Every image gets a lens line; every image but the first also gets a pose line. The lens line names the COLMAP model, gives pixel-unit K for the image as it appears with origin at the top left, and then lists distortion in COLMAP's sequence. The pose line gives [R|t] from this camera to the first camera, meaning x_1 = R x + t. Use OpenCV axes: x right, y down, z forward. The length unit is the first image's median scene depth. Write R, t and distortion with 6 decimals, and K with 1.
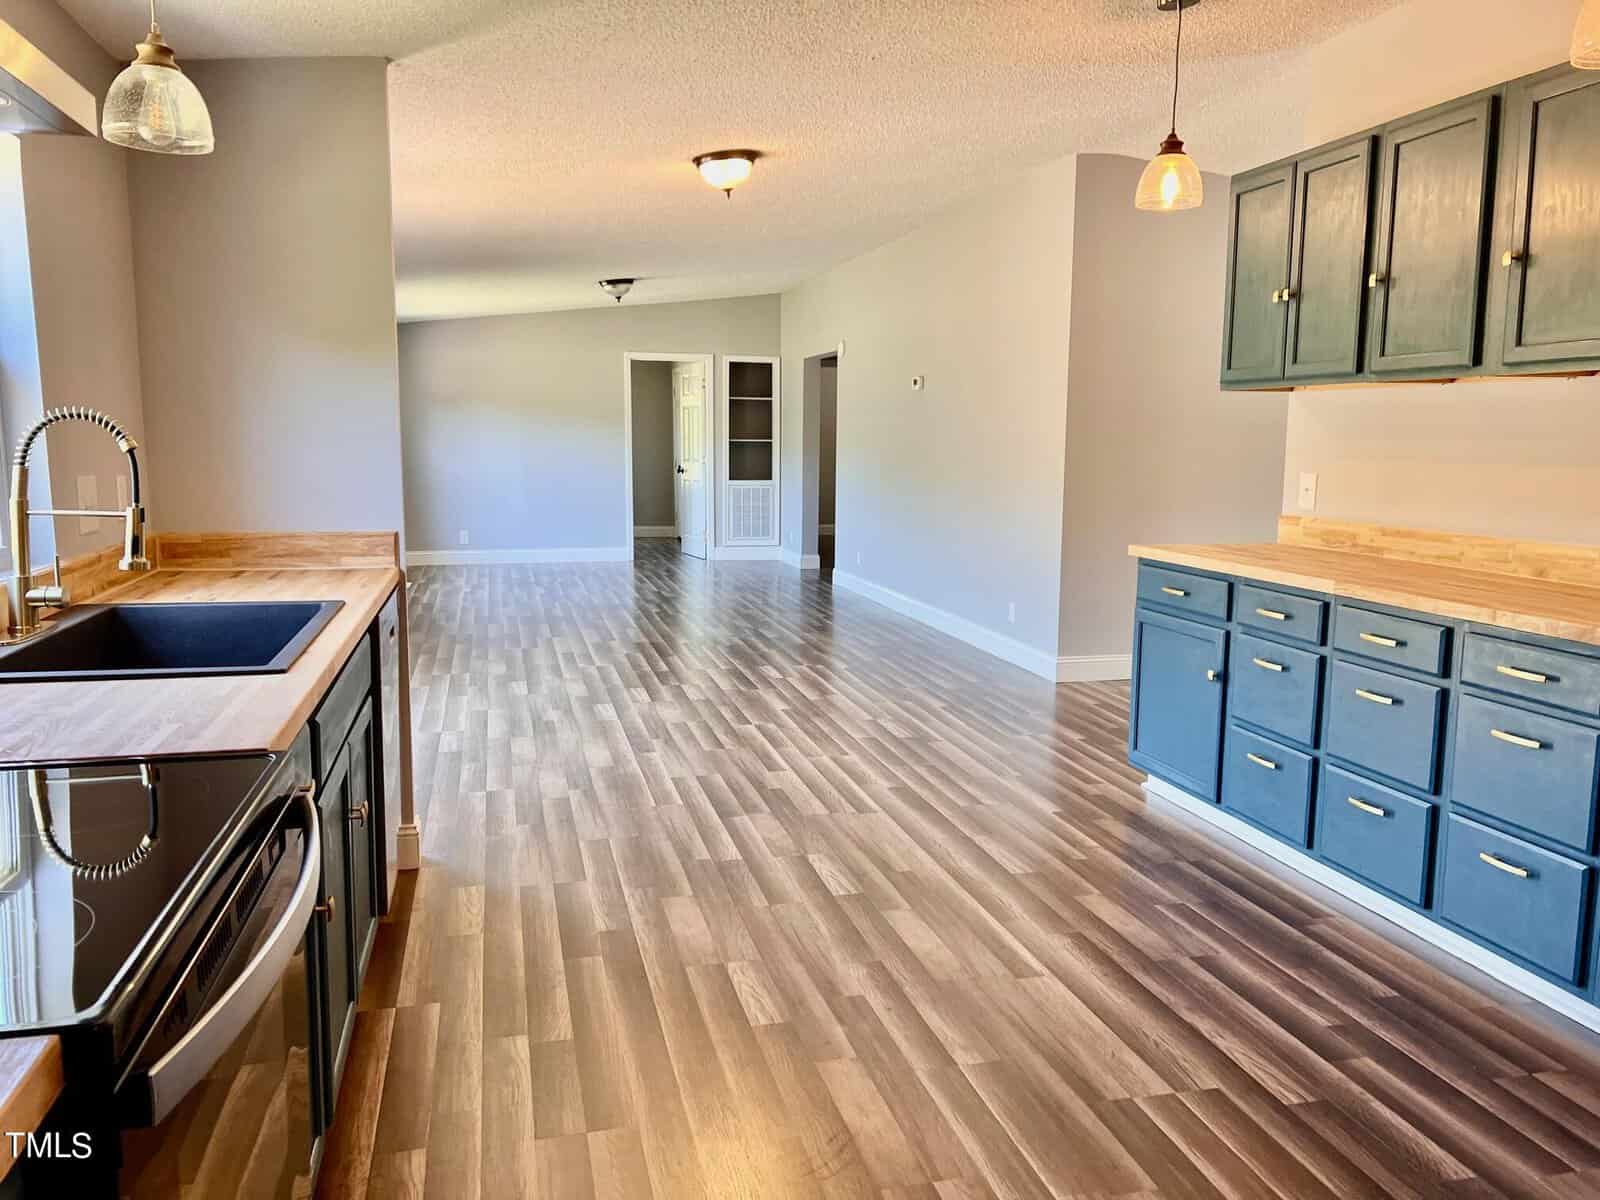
lens RADIAL K [[1215.2, 0, 794.6], [0, 1215.2, 606.7], [0, 0, 1]] dist [0.041134, -0.021541]
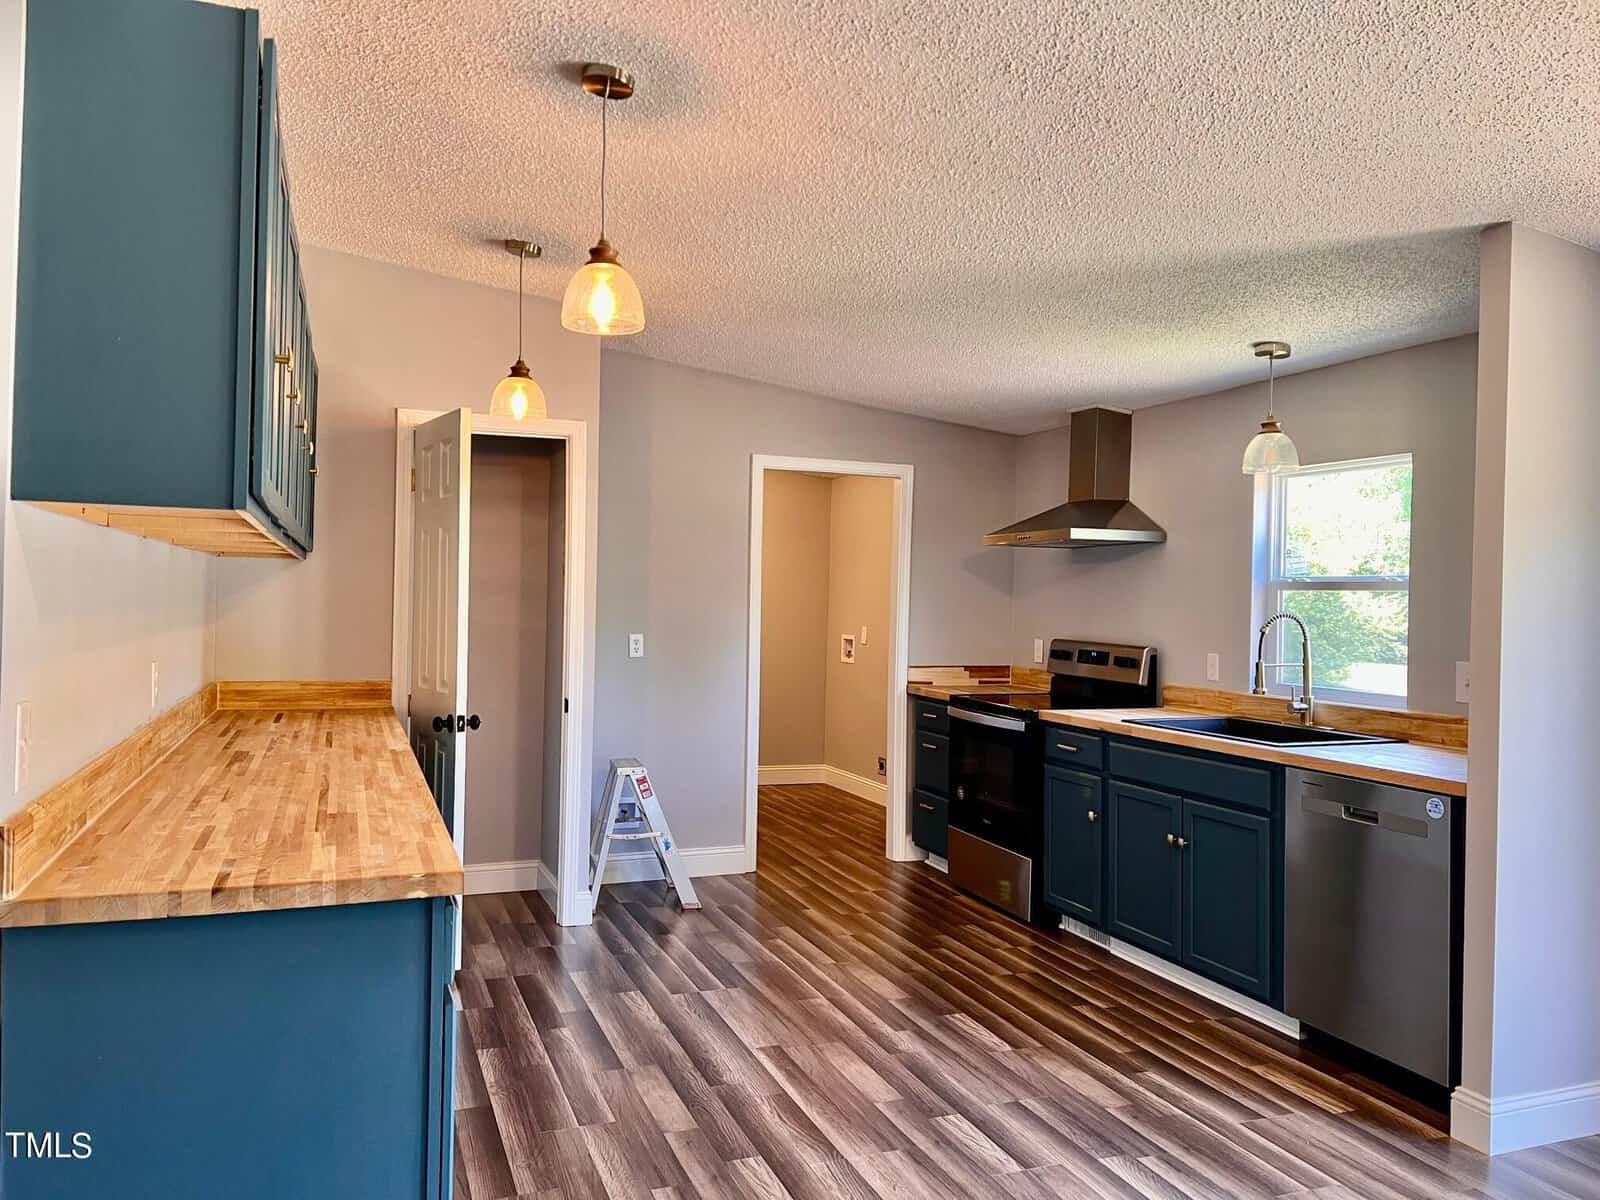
lens RADIAL K [[1215.2, 0, 803.4], [0, 1215.2, 586.3], [0, 0, 1]] dist [0.041134, -0.021541]
pose [[-0.992747, -0.025261, -0.117543, 0.280841], [-0.040458, 0.990850, 0.128764, -0.287881], [0.113214, 0.132586, -0.984684, 1.930381]]
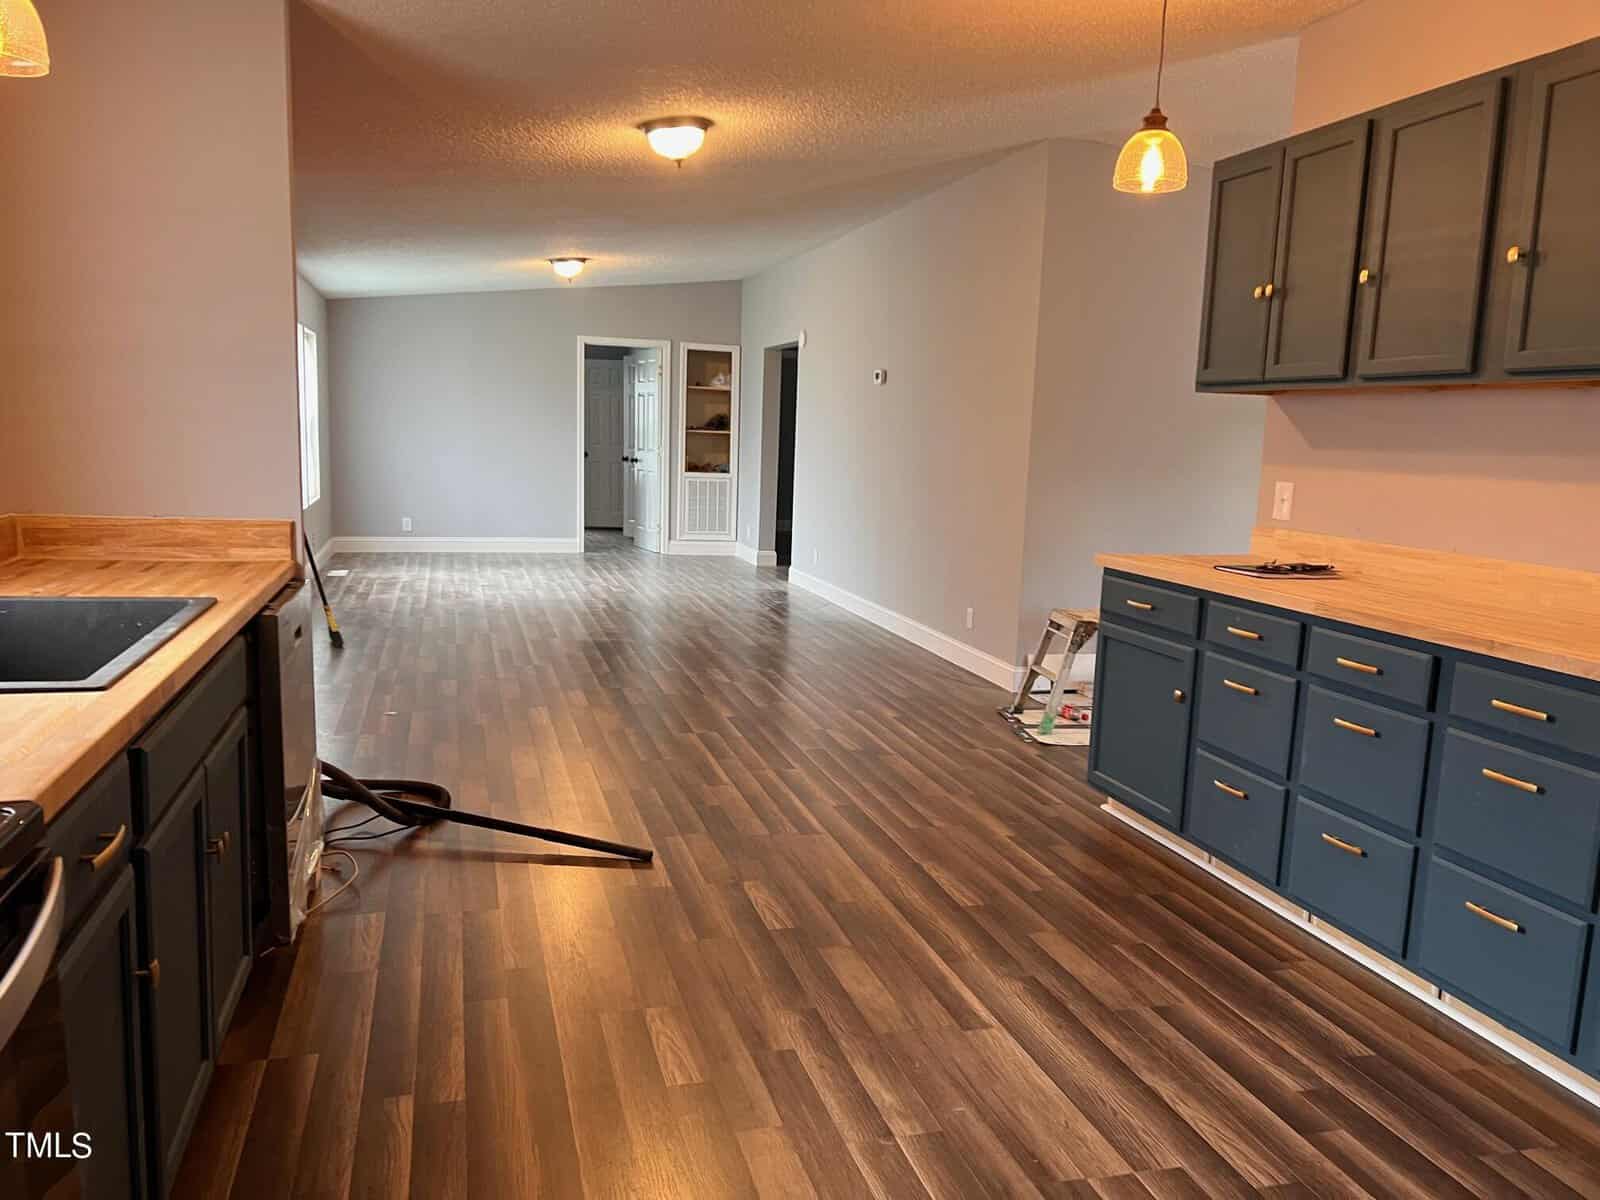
lens RADIAL K [[1215.2, 0, 799.5], [0, 1215.2, 624.4], [0, 0, 1]] dist [0.041134, -0.021541]
pose [[0.999102, 0.022191, 0.036100, 0.017913], [-0.022897, 0.999552, 0.019255, -0.012079], [-0.035657, -0.020065, 0.999163, 0.087848]]
